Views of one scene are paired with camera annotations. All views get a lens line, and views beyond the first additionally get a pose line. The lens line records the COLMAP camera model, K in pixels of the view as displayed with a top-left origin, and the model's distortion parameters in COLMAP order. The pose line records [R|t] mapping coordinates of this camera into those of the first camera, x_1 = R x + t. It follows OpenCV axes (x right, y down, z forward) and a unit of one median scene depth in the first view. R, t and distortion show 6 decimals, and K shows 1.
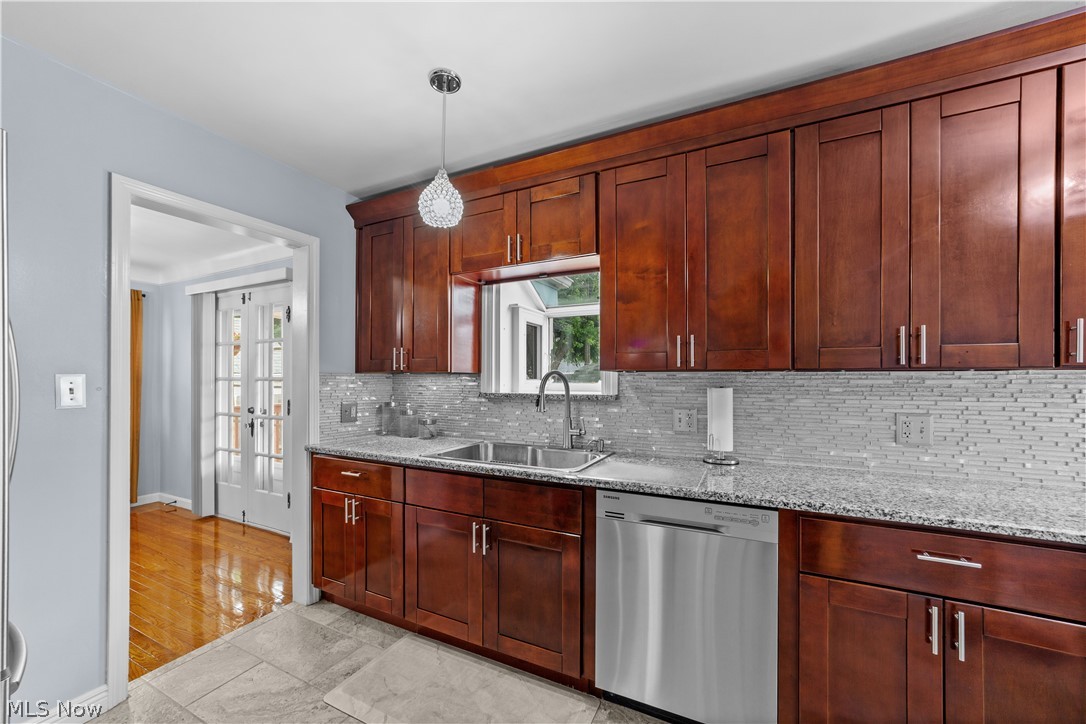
lens RADIAL K [[417.0, 0, 530.2], [0, 417.0, 376.1], [0, 0, 1]] dist [-0.017906, 0.001519]
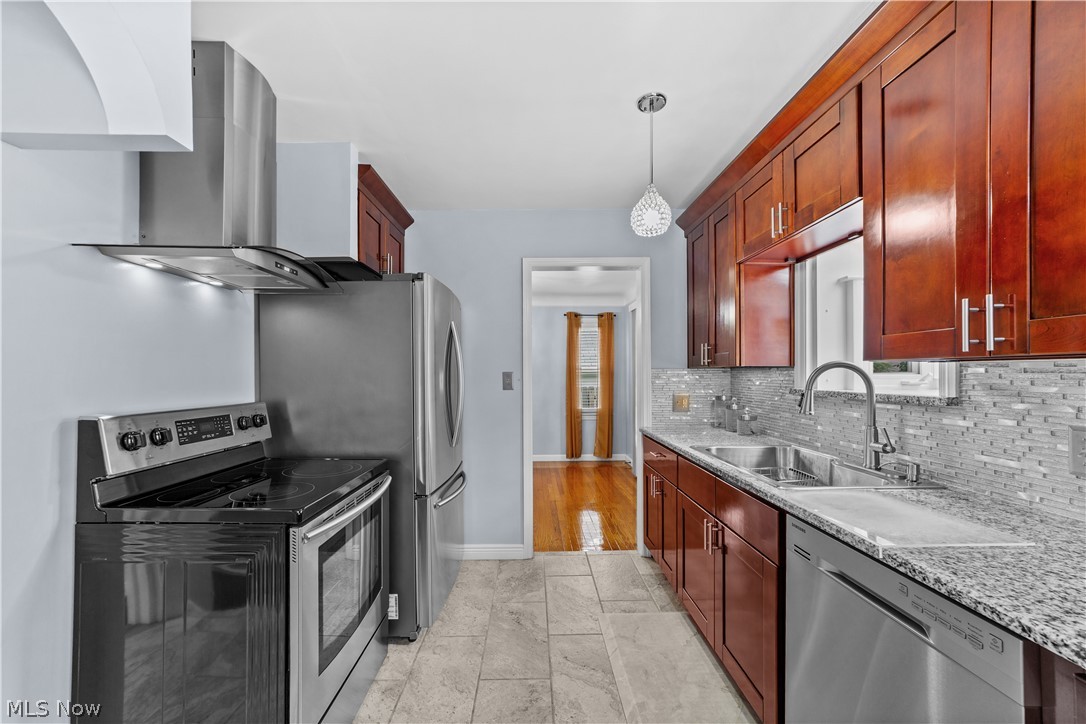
lens RADIAL K [[417.0, 0, 543.1], [0, 417.0, 370.3], [0, 0, 1]] dist [-0.017906, 0.001519]
pose [[0.479844, -0.009071, -0.877307, 0.455027], [0.010373, 0.999935, -0.004665, 0.000121], [0.877293, -0.006862, 0.479907, 0.159683]]
